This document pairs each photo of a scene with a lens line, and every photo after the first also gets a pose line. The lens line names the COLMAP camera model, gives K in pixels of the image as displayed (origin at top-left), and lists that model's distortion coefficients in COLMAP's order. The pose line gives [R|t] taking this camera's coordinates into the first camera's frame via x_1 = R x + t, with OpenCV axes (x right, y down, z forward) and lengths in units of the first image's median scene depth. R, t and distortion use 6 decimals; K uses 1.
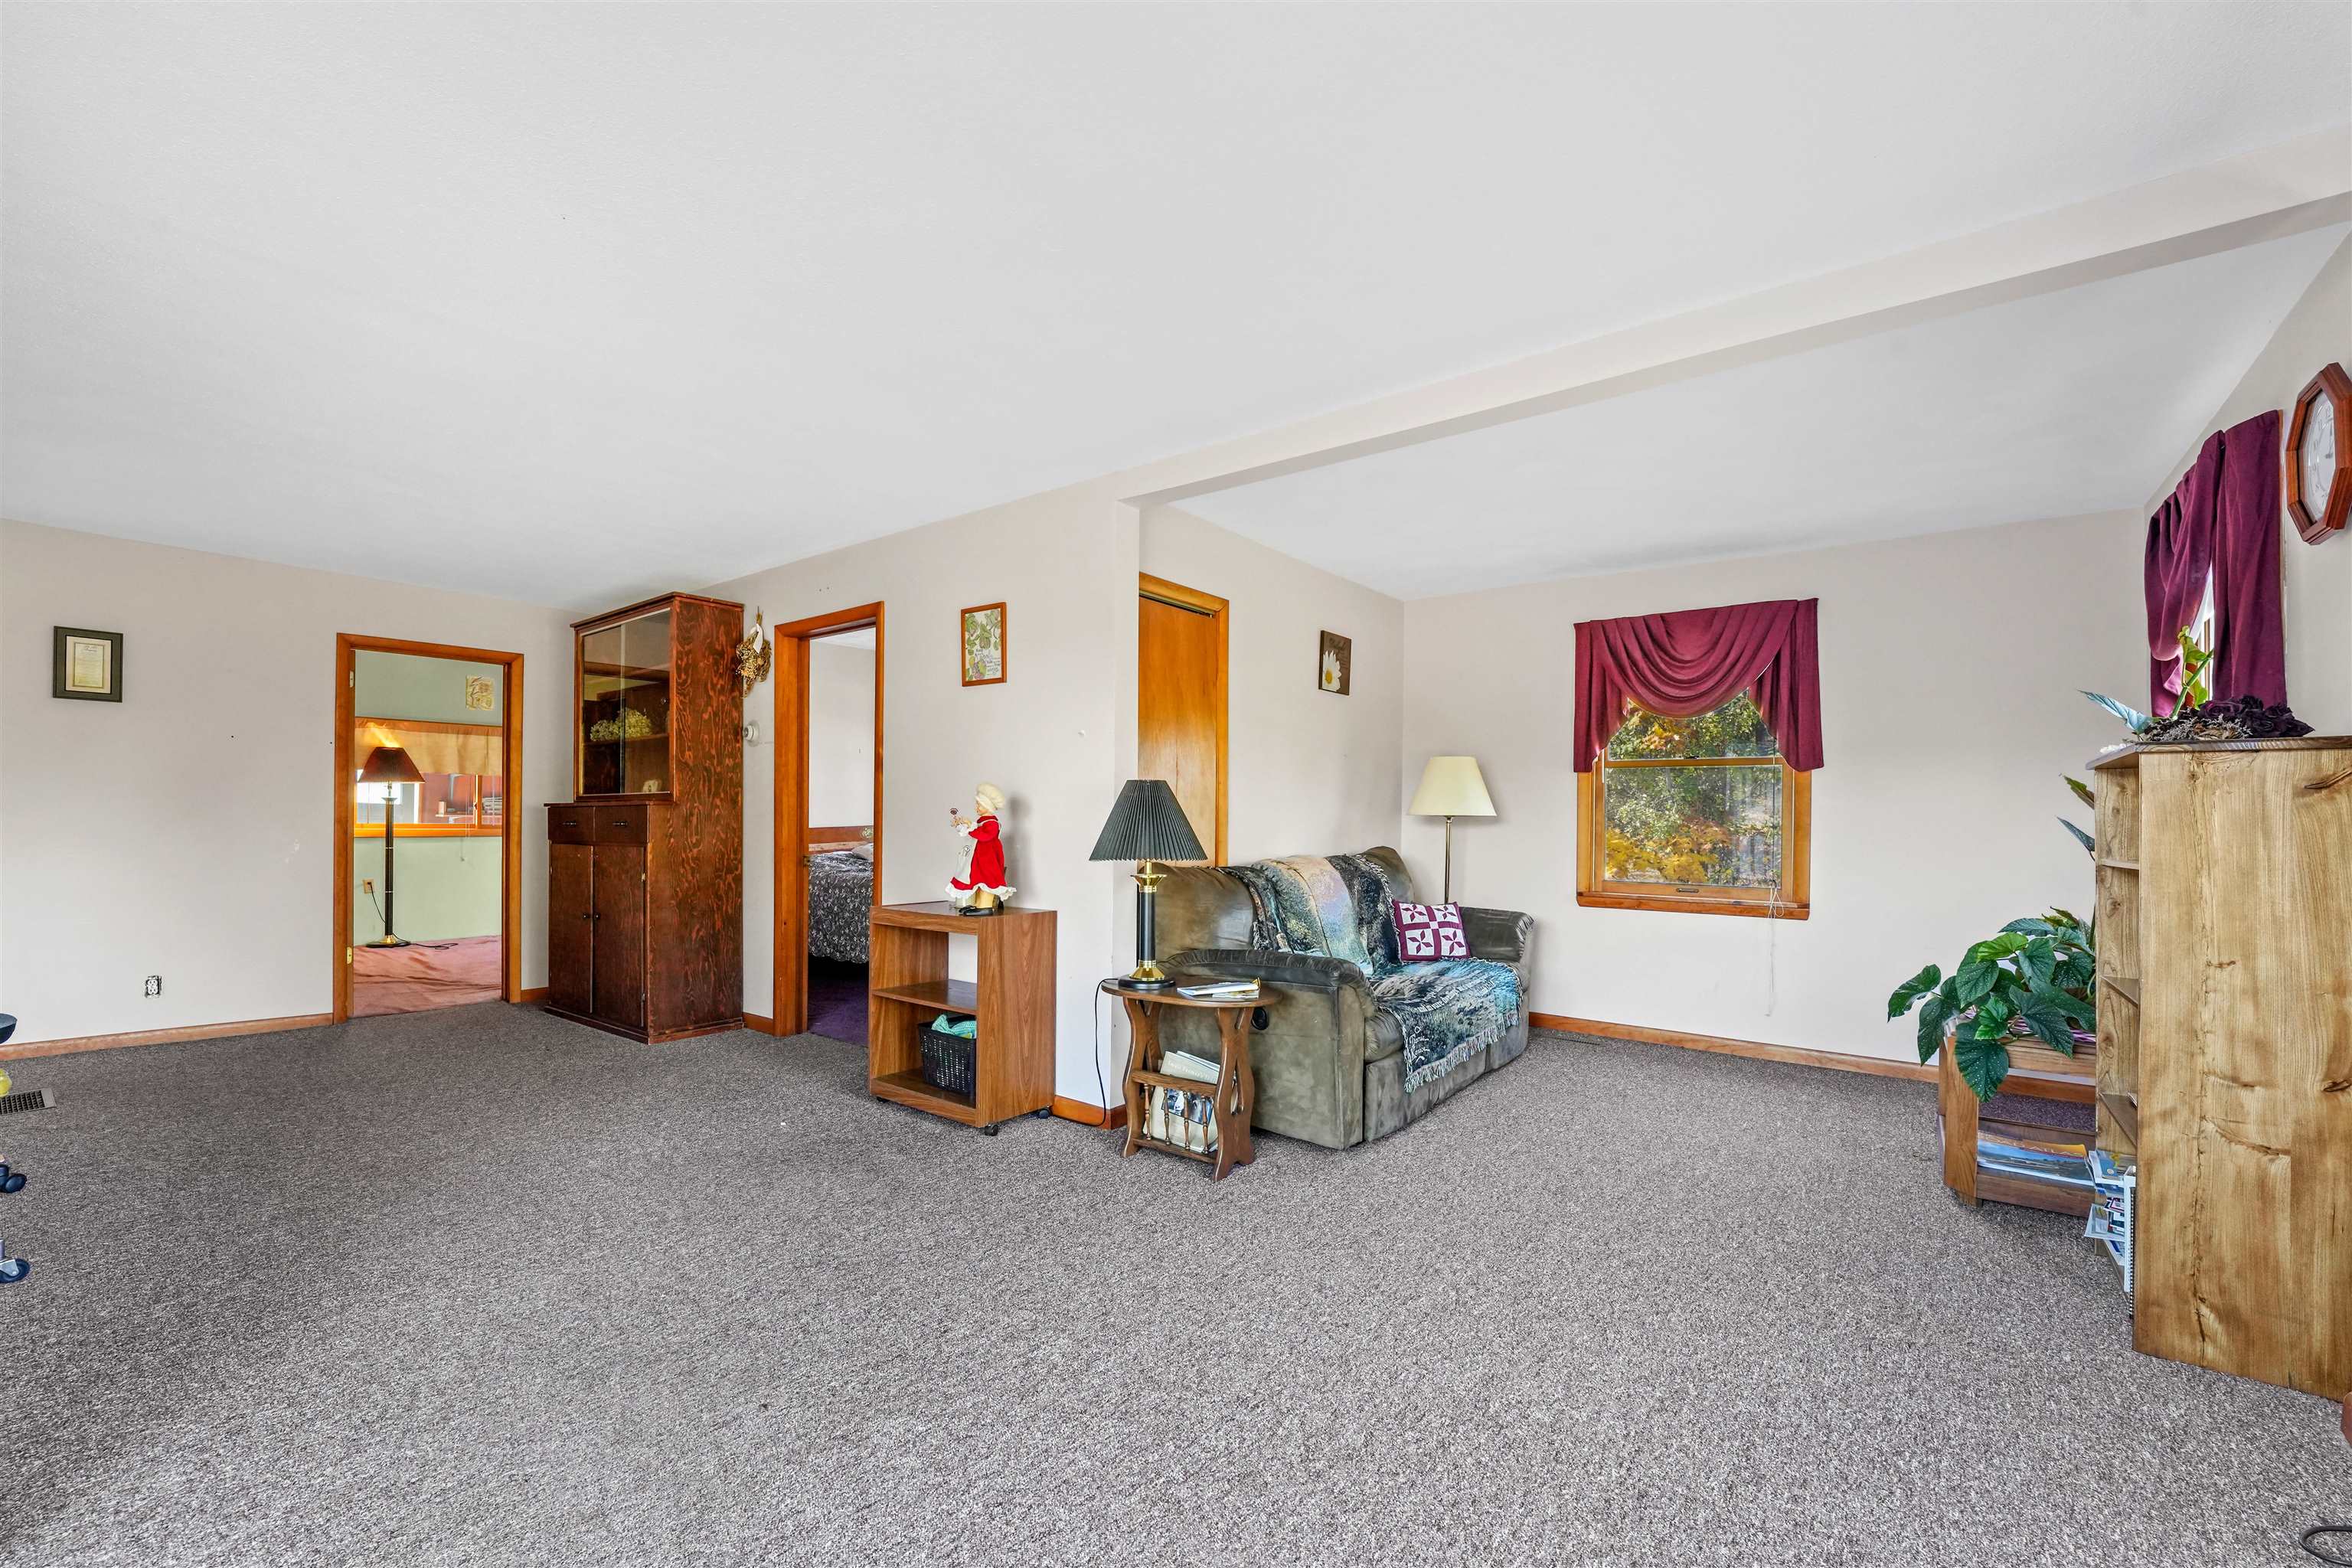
lens RADIAL K [[962.2, 0, 1152.4], [0, 962.2, 803.3], [0, 0, 1]] dist [-0.026585, 0.000346]
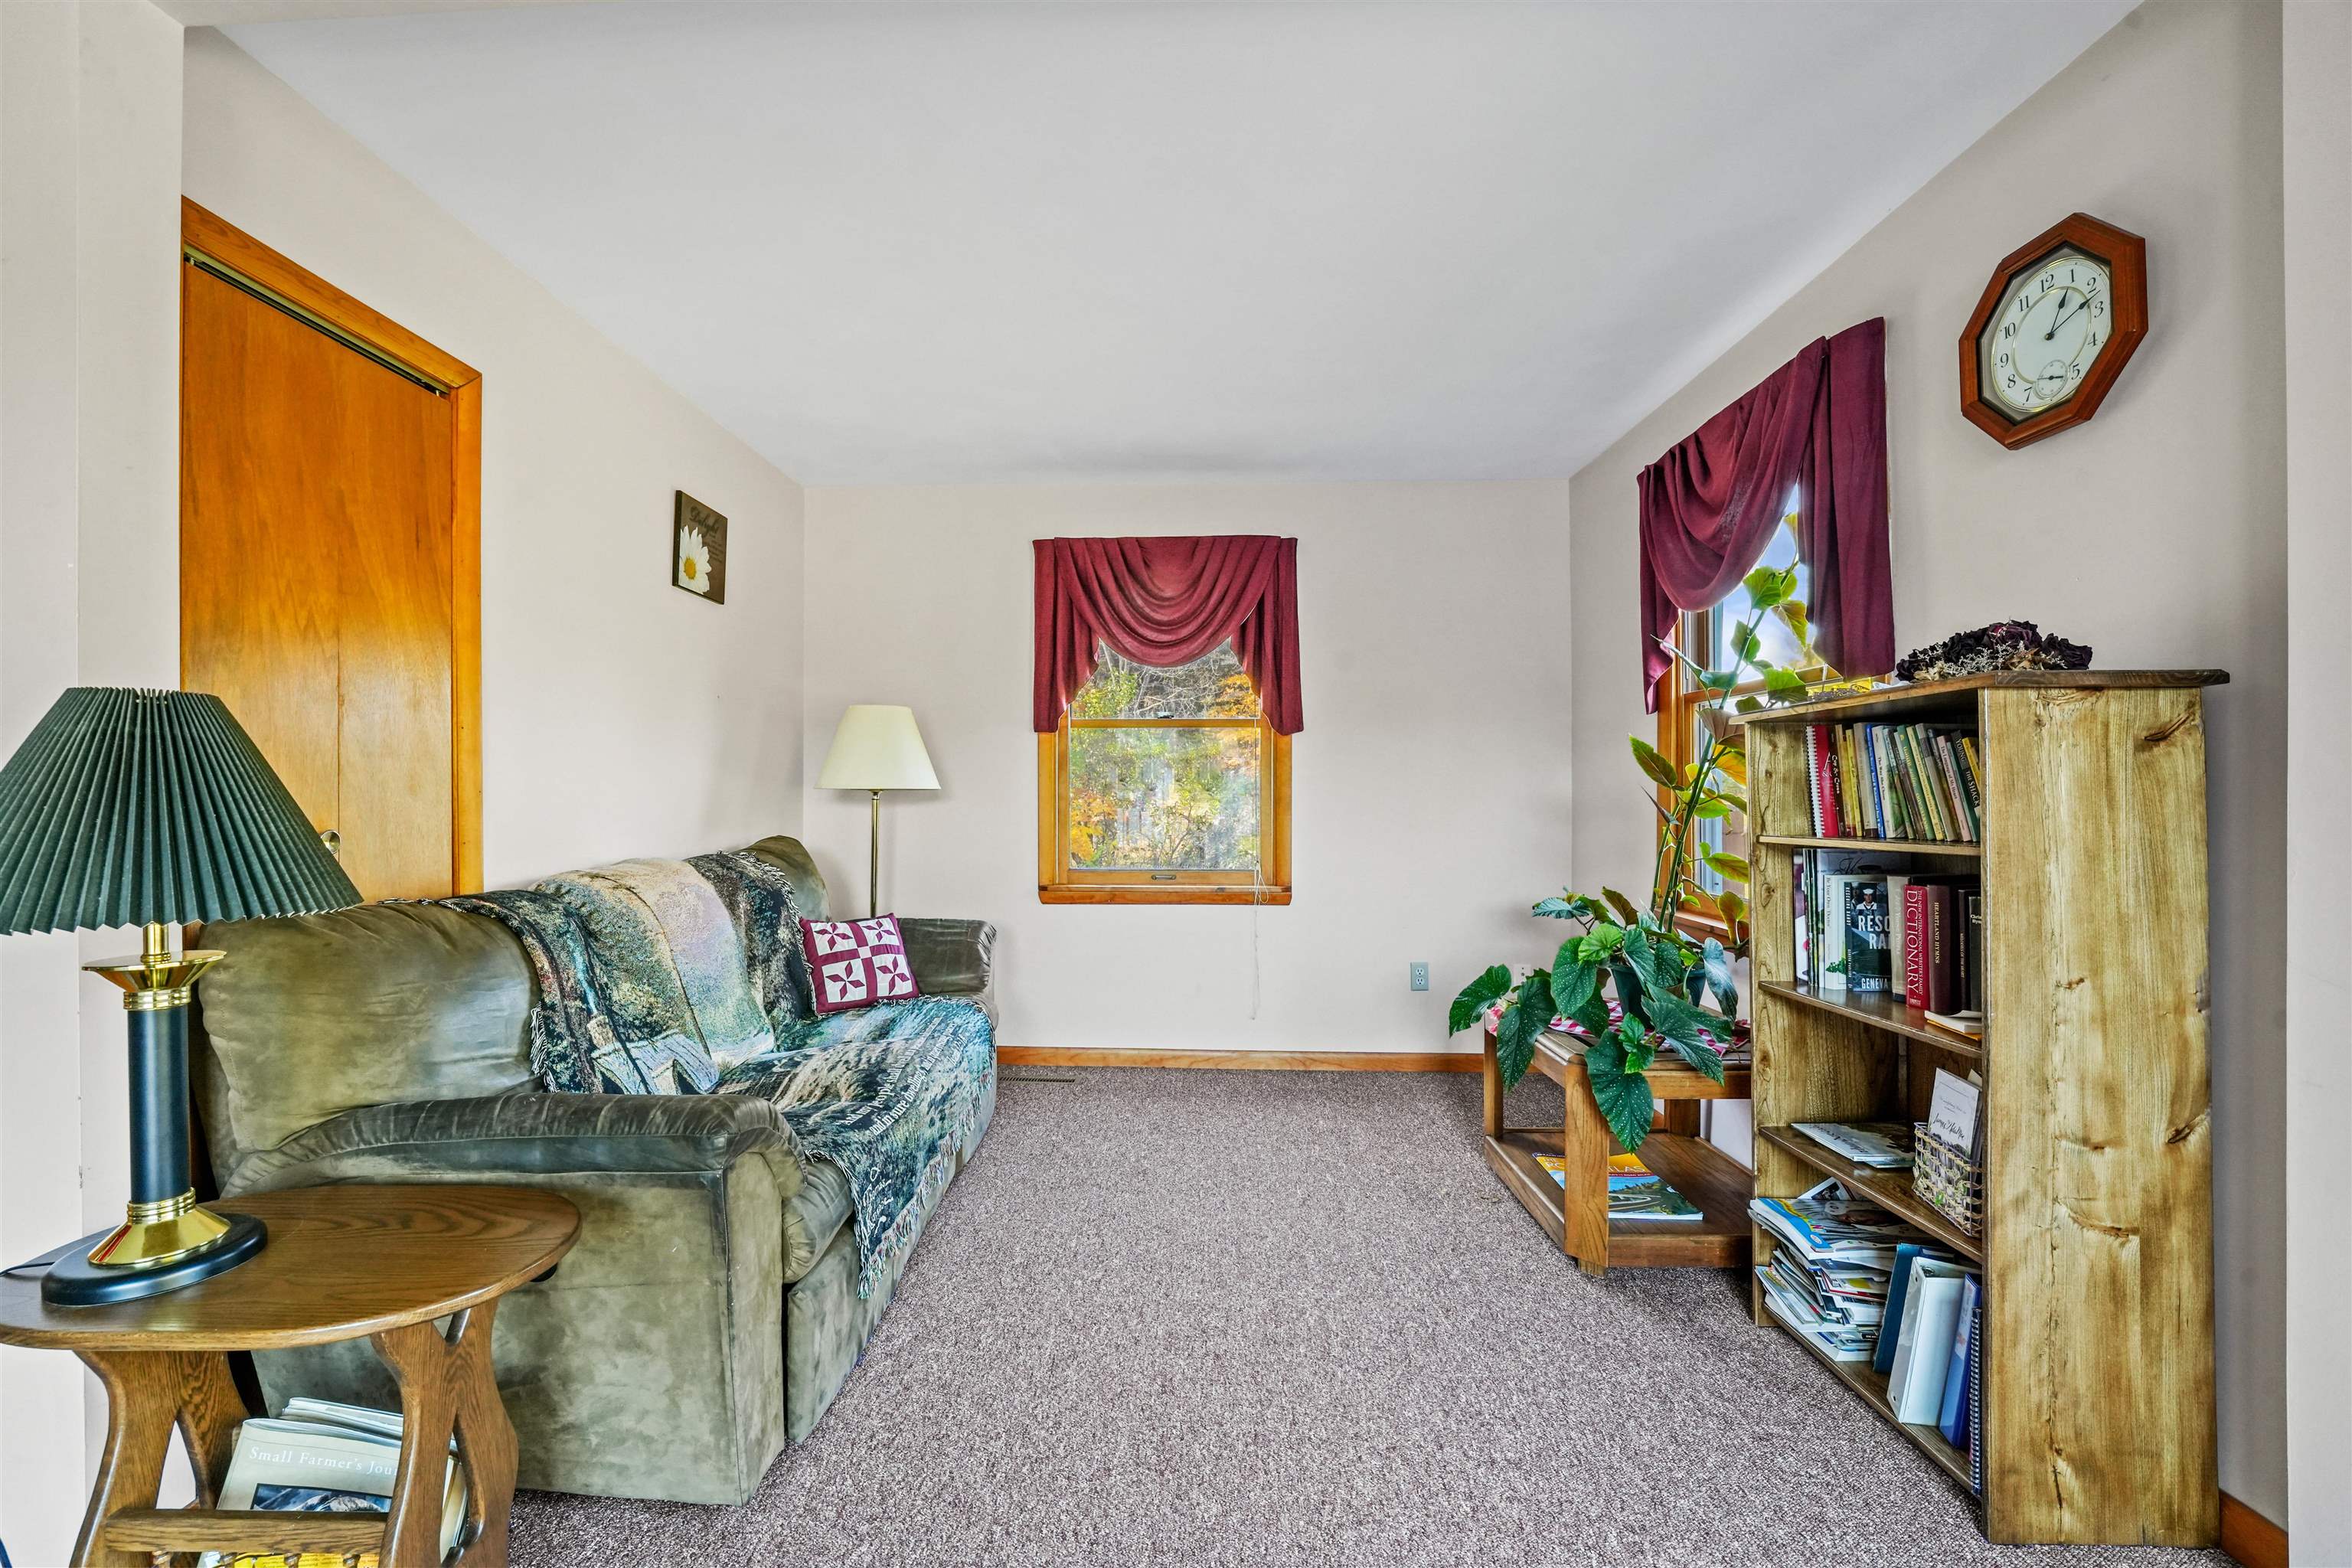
lens RADIAL K [[962.2, 0, 1152.4], [0, 962.2, 803.3], [0, 0, 1]] dist [-0.026585, 0.000346]
pose [[0.806668, -0.016211, 0.590783, 0.075739], [0.001063, 0.999662, 0.025979, 0.006946], [-0.591004, -0.020329, 0.806412, 0.424385]]
